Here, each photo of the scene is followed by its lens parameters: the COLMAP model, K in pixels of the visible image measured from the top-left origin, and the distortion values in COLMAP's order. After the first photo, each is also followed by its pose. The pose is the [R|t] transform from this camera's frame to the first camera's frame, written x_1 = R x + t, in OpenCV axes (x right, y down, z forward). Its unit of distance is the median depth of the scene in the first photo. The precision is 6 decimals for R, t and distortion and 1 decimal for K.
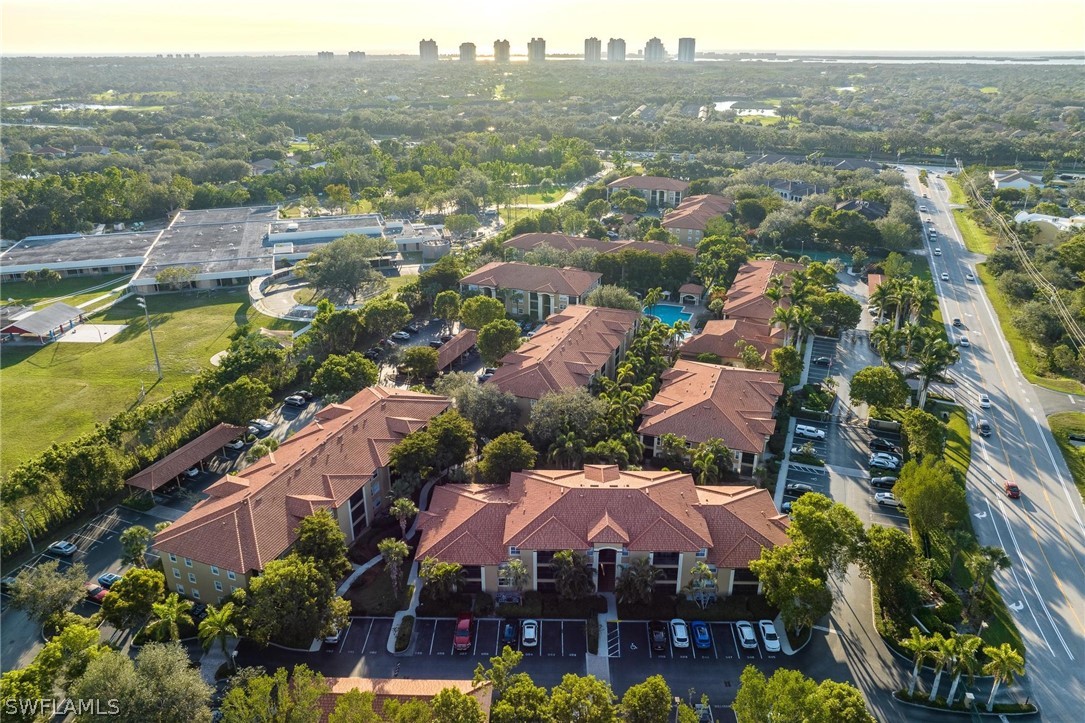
lens RADIAL K [[771.7, 0, 536.7], [0, 771.7, 360.4], [0, 0, 1]] dist [-0.050694, 0.024955]
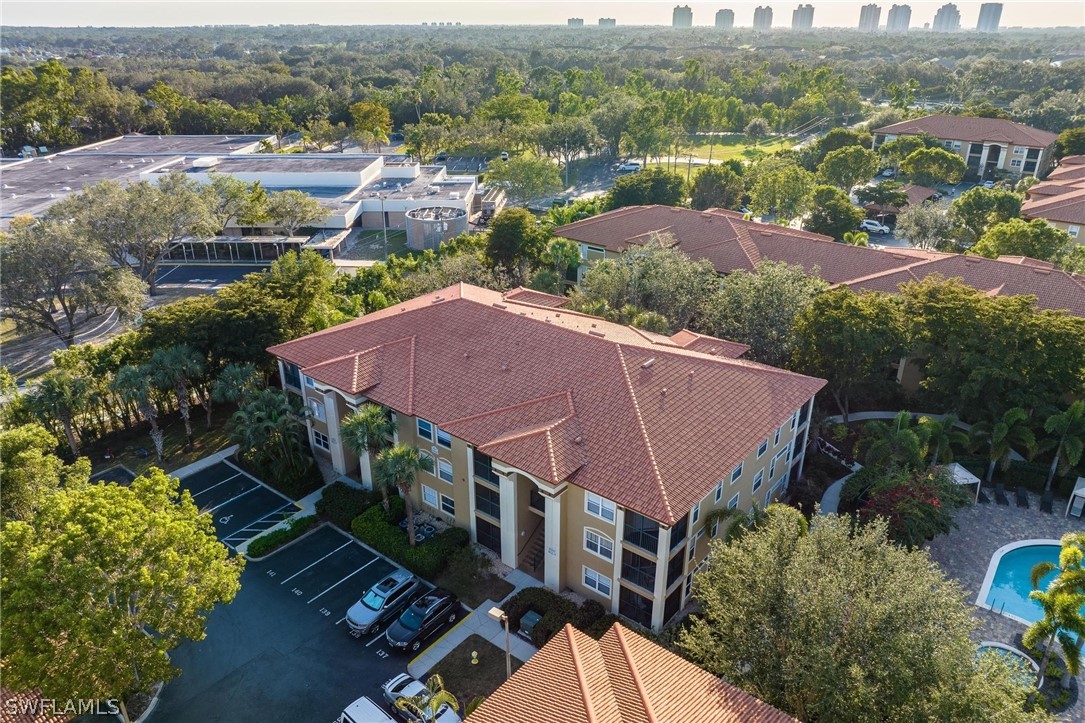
lens RADIAL K [[771.7, 0, 536.7], [0, 771.7, 360.4], [0, 0, 1]] dist [-0.050694, 0.024955]
pose [[0.951114, 0.126820, -0.281600, 0.024573], [-0.119715, 0.991904, 0.042368, -0.043662], [0.284694, -0.006585, 0.958596, 0.273314]]
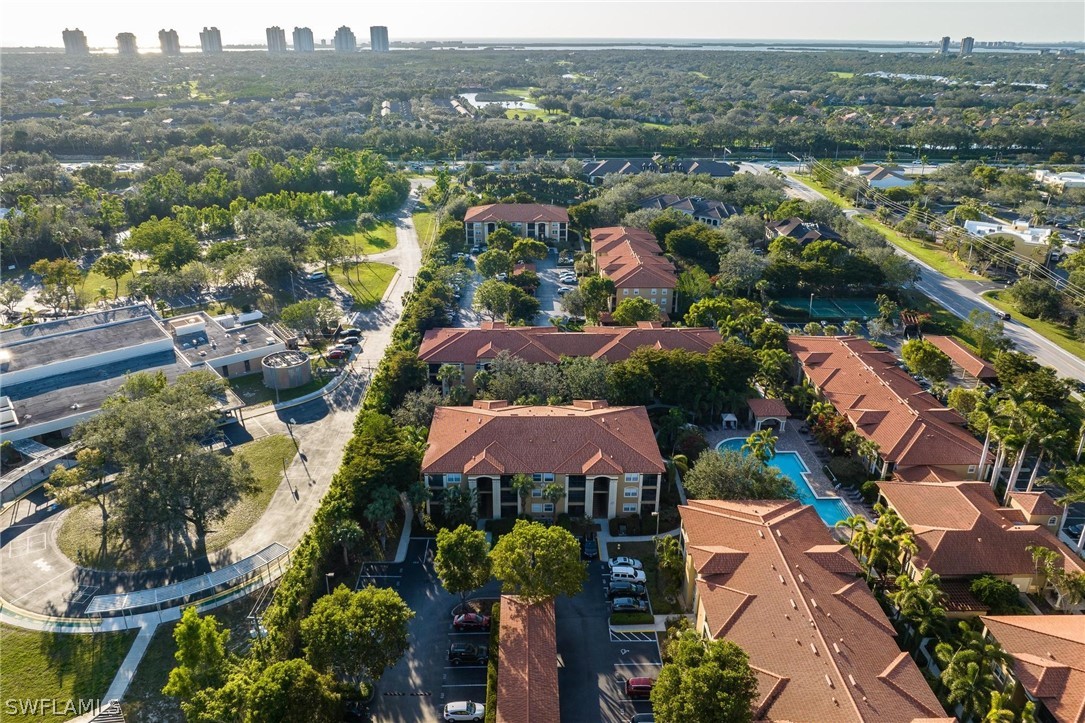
lens RADIAL K [[771.7, 0, 536.7], [0, 771.7, 360.4], [0, 0, 1]] dist [-0.050694, 0.024955]
pose [[0.924565, -0.144329, 0.352632, -0.073391], [0.140158, 0.989420, 0.037478, -0.067121], [-0.354310, 0.014773, 0.935011, 0.172457]]
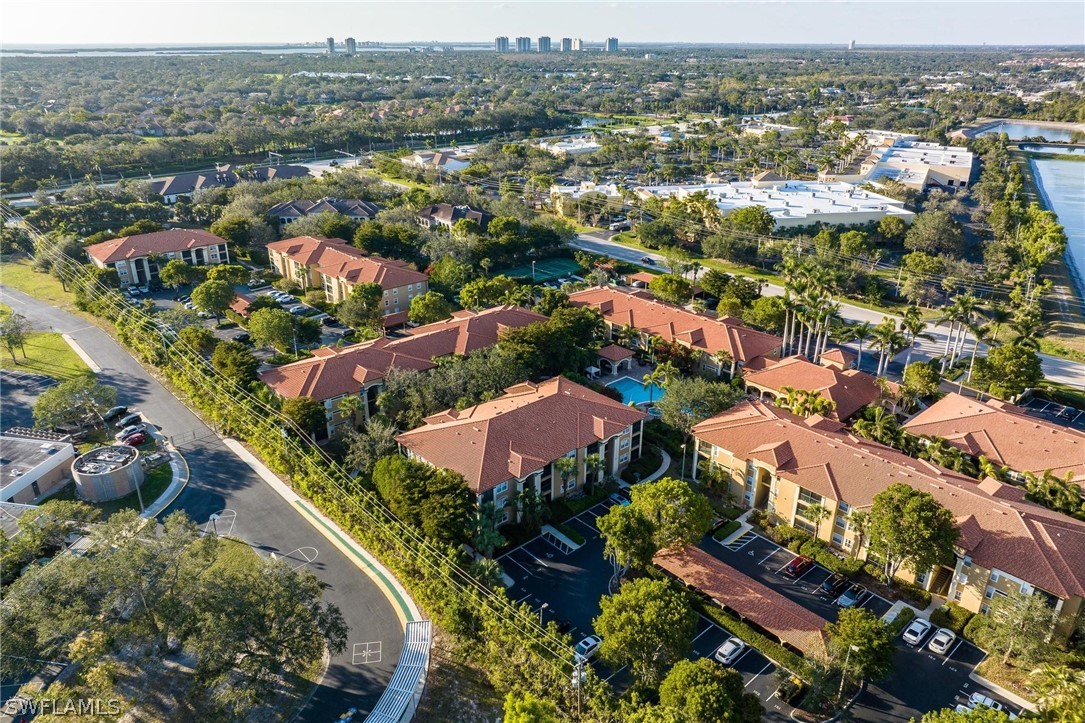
lens RADIAL K [[771.7, 0, 536.7], [0, 771.7, 360.4], [0, 0, 1]] dist [-0.050694, 0.024955]
pose [[0.432784, -0.341322, 0.834385, -0.169795], [0.334932, 0.920182, 0.202694, -0.096737], [-0.836970, 0.191740, 0.512560, 0.251659]]
